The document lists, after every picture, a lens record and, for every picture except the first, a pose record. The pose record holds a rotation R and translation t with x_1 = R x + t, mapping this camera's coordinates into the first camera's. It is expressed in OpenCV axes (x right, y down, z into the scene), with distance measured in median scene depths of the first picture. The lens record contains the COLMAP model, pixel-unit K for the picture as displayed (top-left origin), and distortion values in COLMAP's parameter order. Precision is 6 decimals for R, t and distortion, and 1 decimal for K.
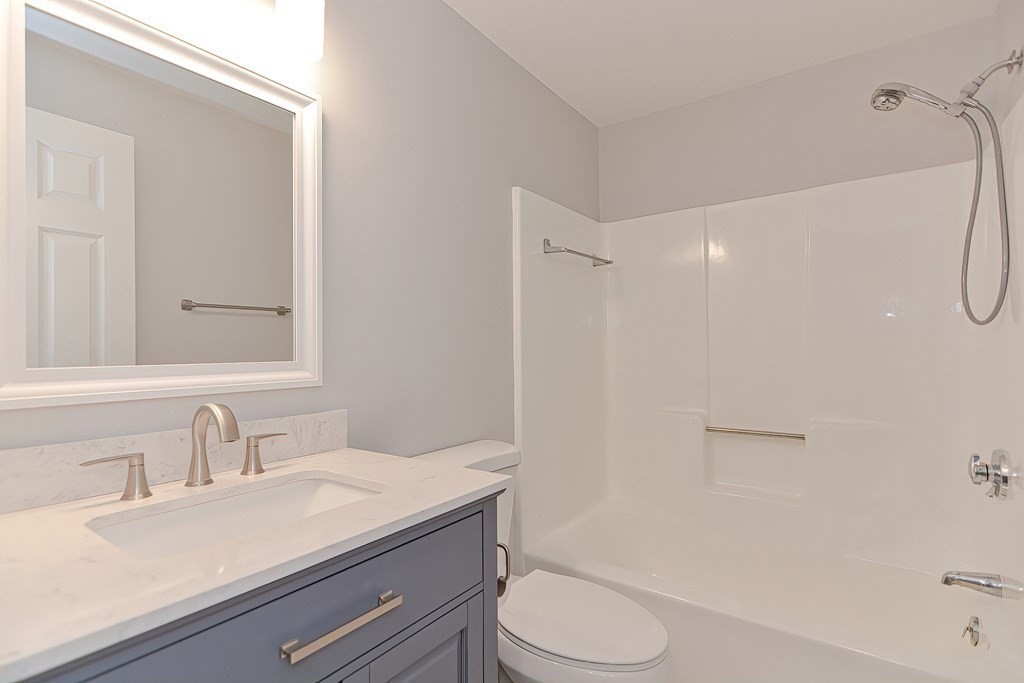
lens RADIAL K [[493.6, 0, 512.9], [0, 493.6, 344.2], [0, 0, 1]] dist [0.025064, -0.004565]
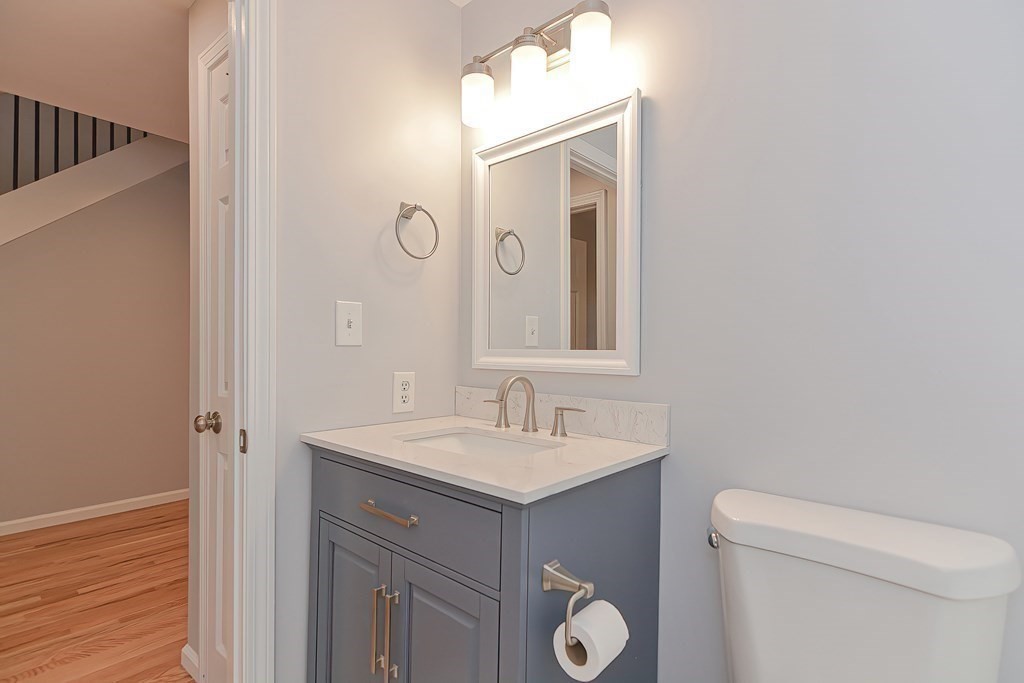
lens RADIAL K [[493.6, 0, 512.6], [0, 493.6, 344.0], [0, 0, 1]] dist [0.025064, -0.004565]
pose [[-0.091140, -0.009593, -0.995792, 0.683287], [-0.001183, 0.999954, -0.009525, 0.032080], [0.995837, 0.000310, -0.091148, 0.903780]]
